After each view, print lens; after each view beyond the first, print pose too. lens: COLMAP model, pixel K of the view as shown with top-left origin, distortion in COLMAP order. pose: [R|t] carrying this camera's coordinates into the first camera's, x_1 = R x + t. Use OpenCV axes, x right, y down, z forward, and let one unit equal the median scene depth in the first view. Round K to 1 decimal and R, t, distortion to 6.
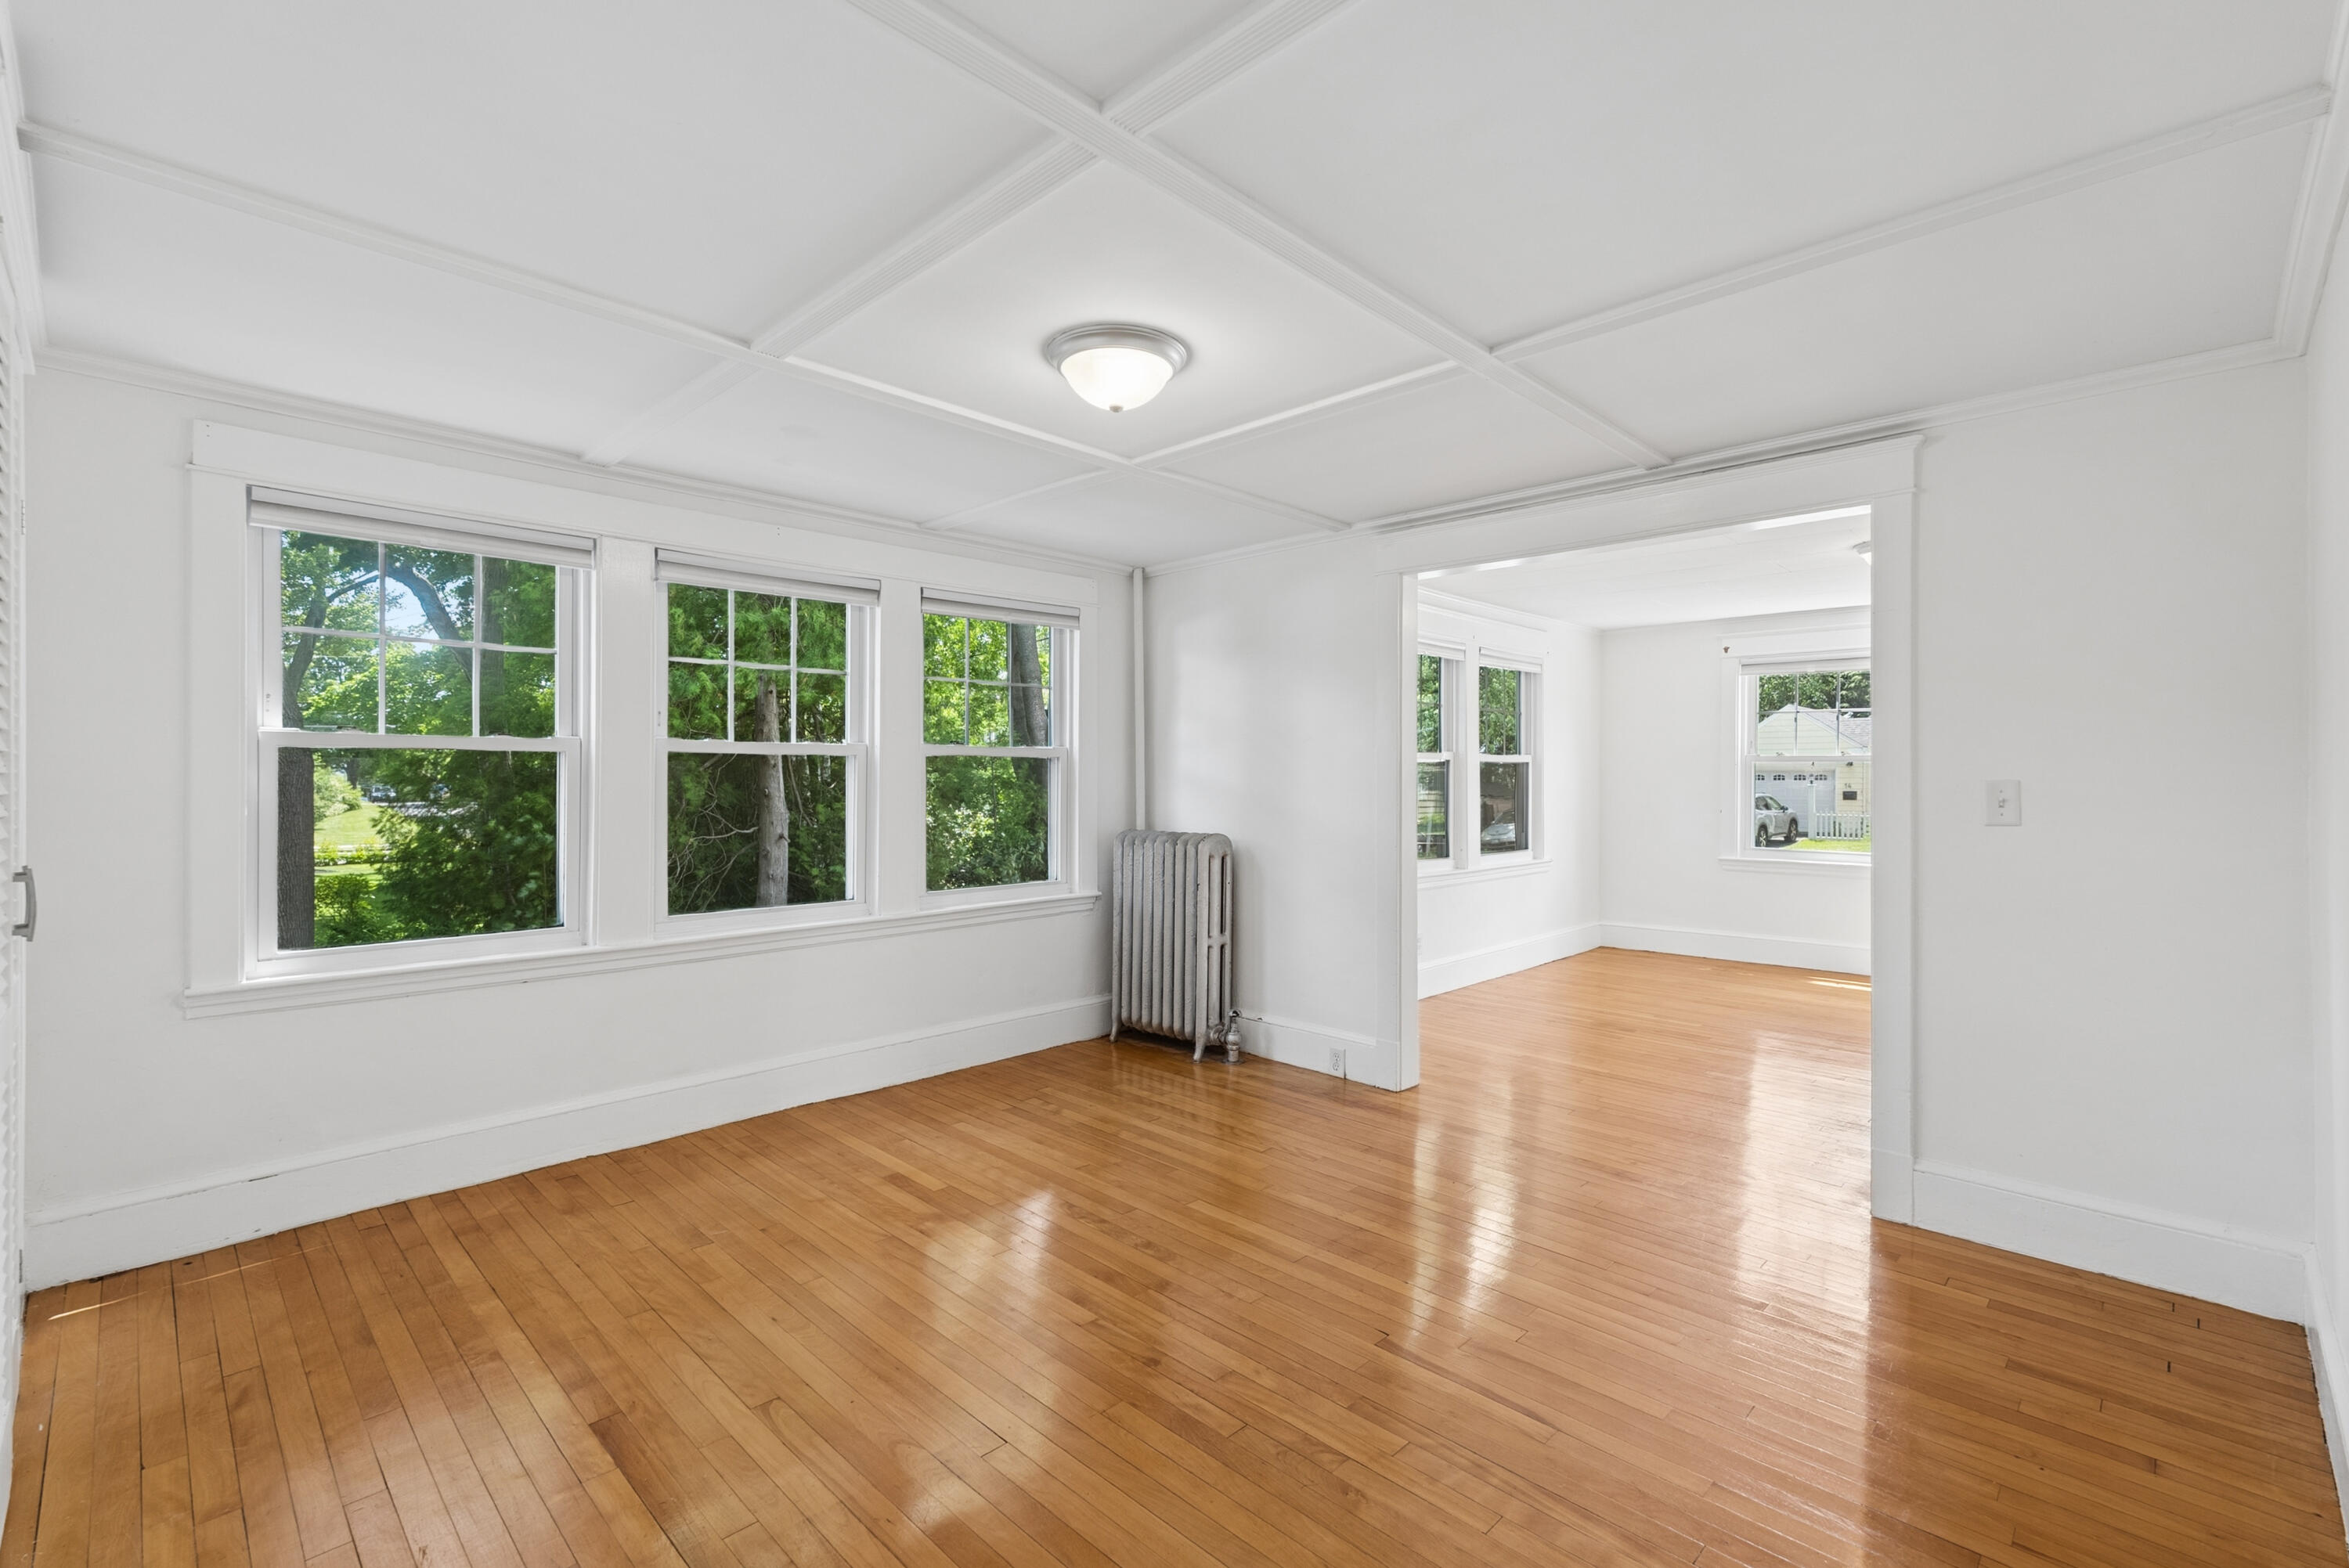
lens RADIAL K [[1026.9, 0, 1174.5], [0, 1026.9, 781.1], [0, 0, 1]] dist [0.000317, -0.000224]
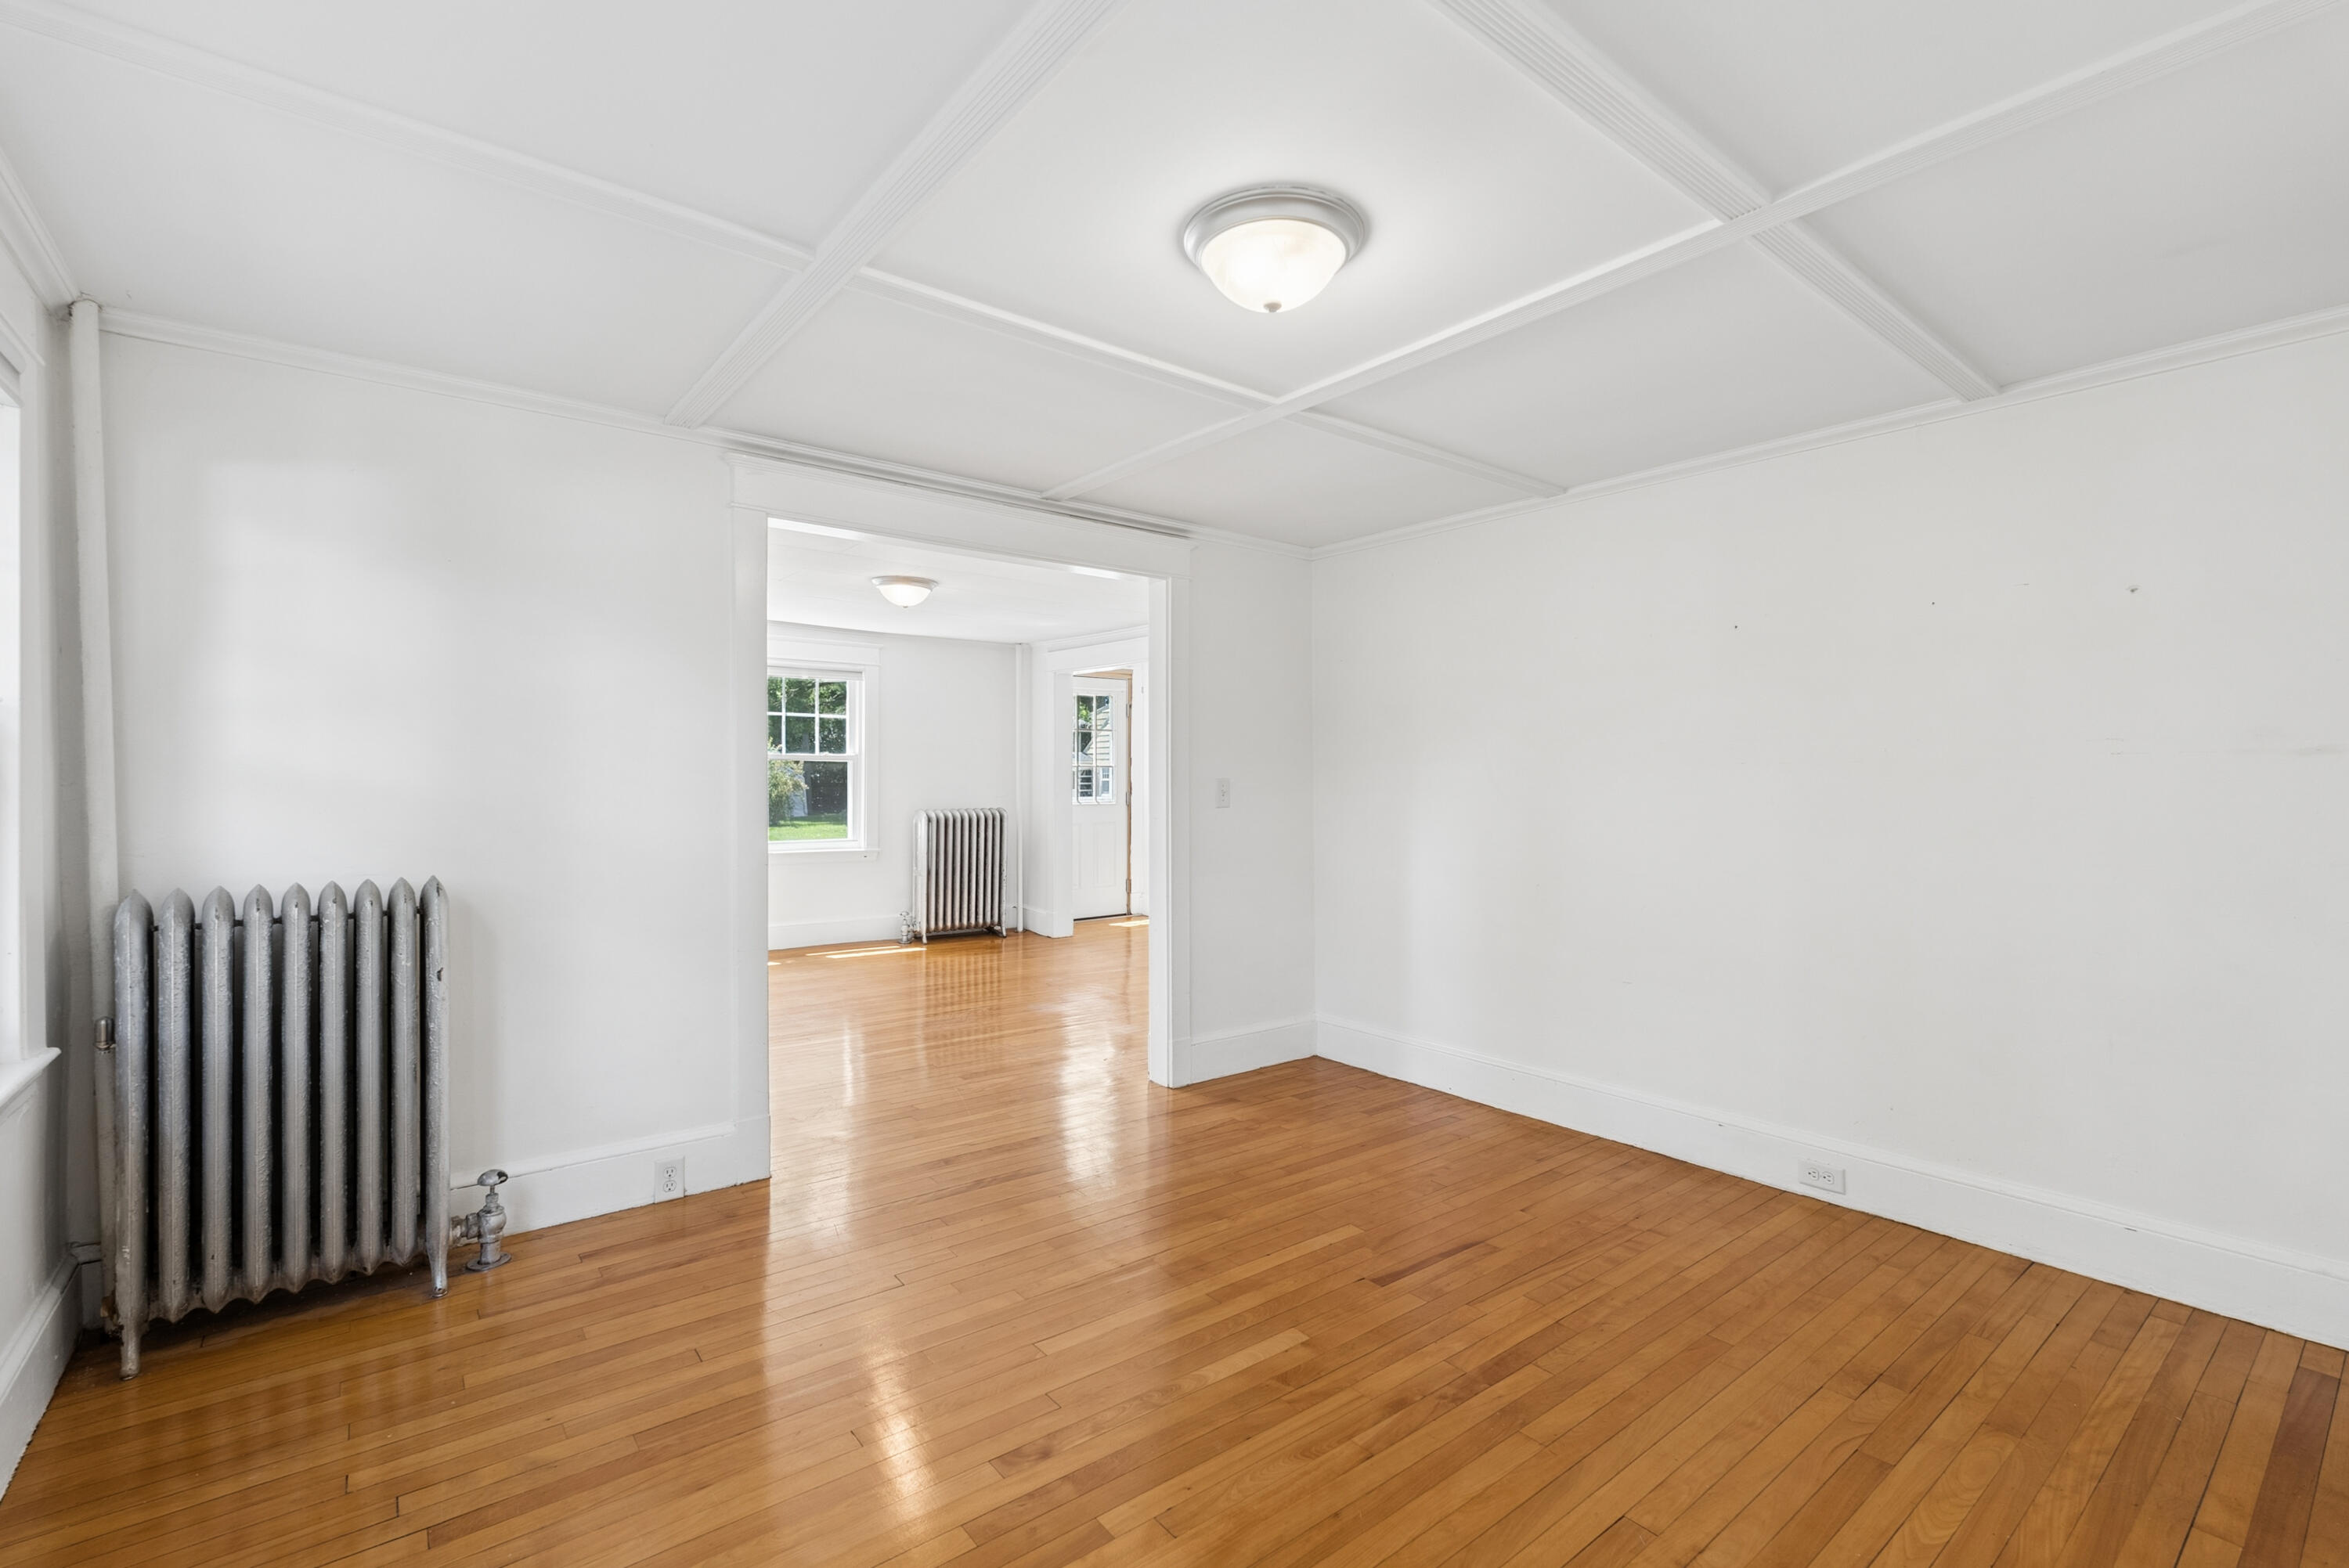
lens RADIAL K [[1026.9, 0, 1171.3], [0, 1026.9, 781.7], [0, 0, 1]] dist [0.000317, -0.000224]
pose [[0.133158, -0.009910, 0.991045, -0.523728], [-0.001192, 0.999948, 0.010159, -0.007289], [-0.991094, -0.002534, 0.133139, 0.601515]]
